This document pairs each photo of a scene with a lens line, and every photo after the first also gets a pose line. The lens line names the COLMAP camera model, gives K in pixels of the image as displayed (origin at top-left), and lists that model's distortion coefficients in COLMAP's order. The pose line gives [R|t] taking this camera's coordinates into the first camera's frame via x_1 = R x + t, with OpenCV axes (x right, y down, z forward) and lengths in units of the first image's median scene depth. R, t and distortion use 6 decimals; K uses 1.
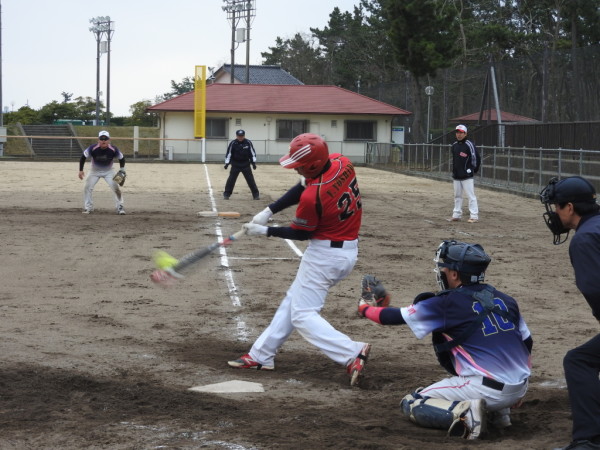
lens RADIAL K [[1487.9, 0, 300.0], [0, 1487.9, 225.0], [0, 0, 1]] dist [0.008990, -0.266186]
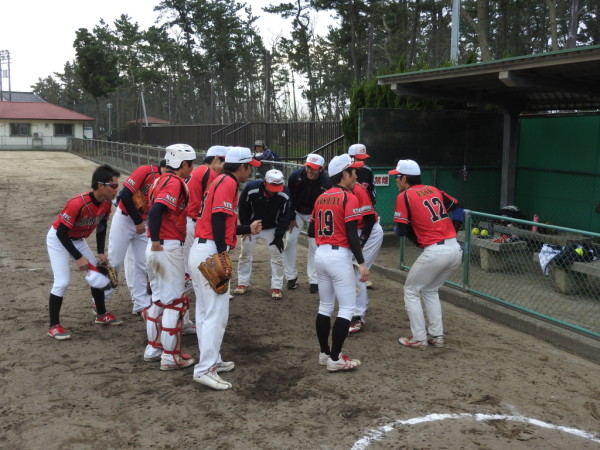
lens RADIAL K [[701.2, 0, 300.0], [0, 701.2, 225.0], [0, 0, 1]] dist [0.002890, -0.000142]
pose [[0.950661, -0.047244, 0.306613, 0.040828], [0.023940, 0.996561, 0.079326, -0.011445], [-0.309306, -0.068072, 0.948523, 0.144753]]
